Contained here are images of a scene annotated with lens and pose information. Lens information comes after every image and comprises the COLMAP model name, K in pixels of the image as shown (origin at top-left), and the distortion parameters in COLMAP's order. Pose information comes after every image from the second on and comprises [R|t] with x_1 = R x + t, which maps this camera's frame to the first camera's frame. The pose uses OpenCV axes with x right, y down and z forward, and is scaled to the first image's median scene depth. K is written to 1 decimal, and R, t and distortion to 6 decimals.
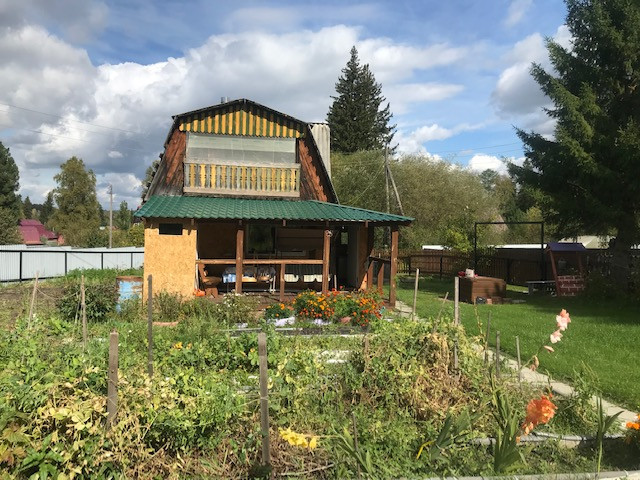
lens RADIAL K [[531.6, 0, 316.0], [0, 531.6, 251.9], [0, 0, 1]] dist [0.050070, -0.052812]
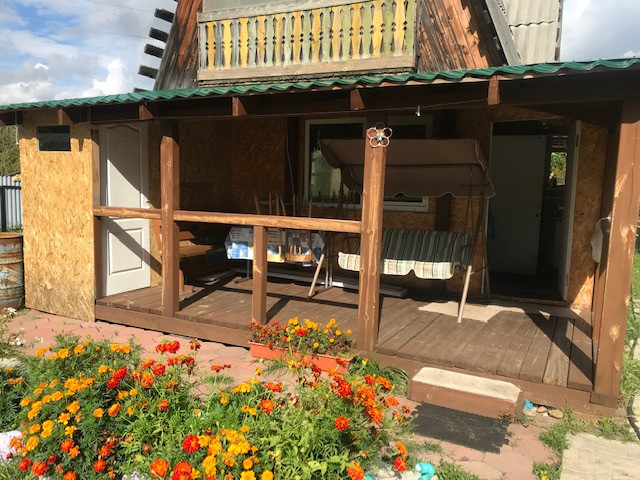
lens RADIAL K [[531.6, 0, 320.7], [0, 531.6, 241.6], [0, 0, 1]] dist [0.050070, -0.052812]
pose [[0.816270, 0.065706, -0.573922, 0.158983], [-0.033162, 0.997202, 0.067000, 0.006385], [0.576718, -0.035657, 0.816165, 0.629129]]
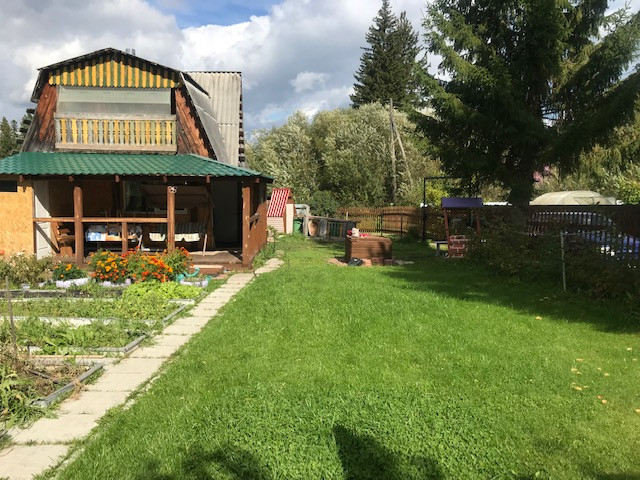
lens RADIAL K [[531.6, 0, 317.3], [0, 531.6, 239.2], [0, 0, 1]] dist [0.050070, -0.052812]
pose [[0.989959, 0.003069, -0.141321, 0.357911], [0.004368, 0.998623, 0.052286, 0.004047], [0.141286, -0.052378, 0.988582, 0.091985]]
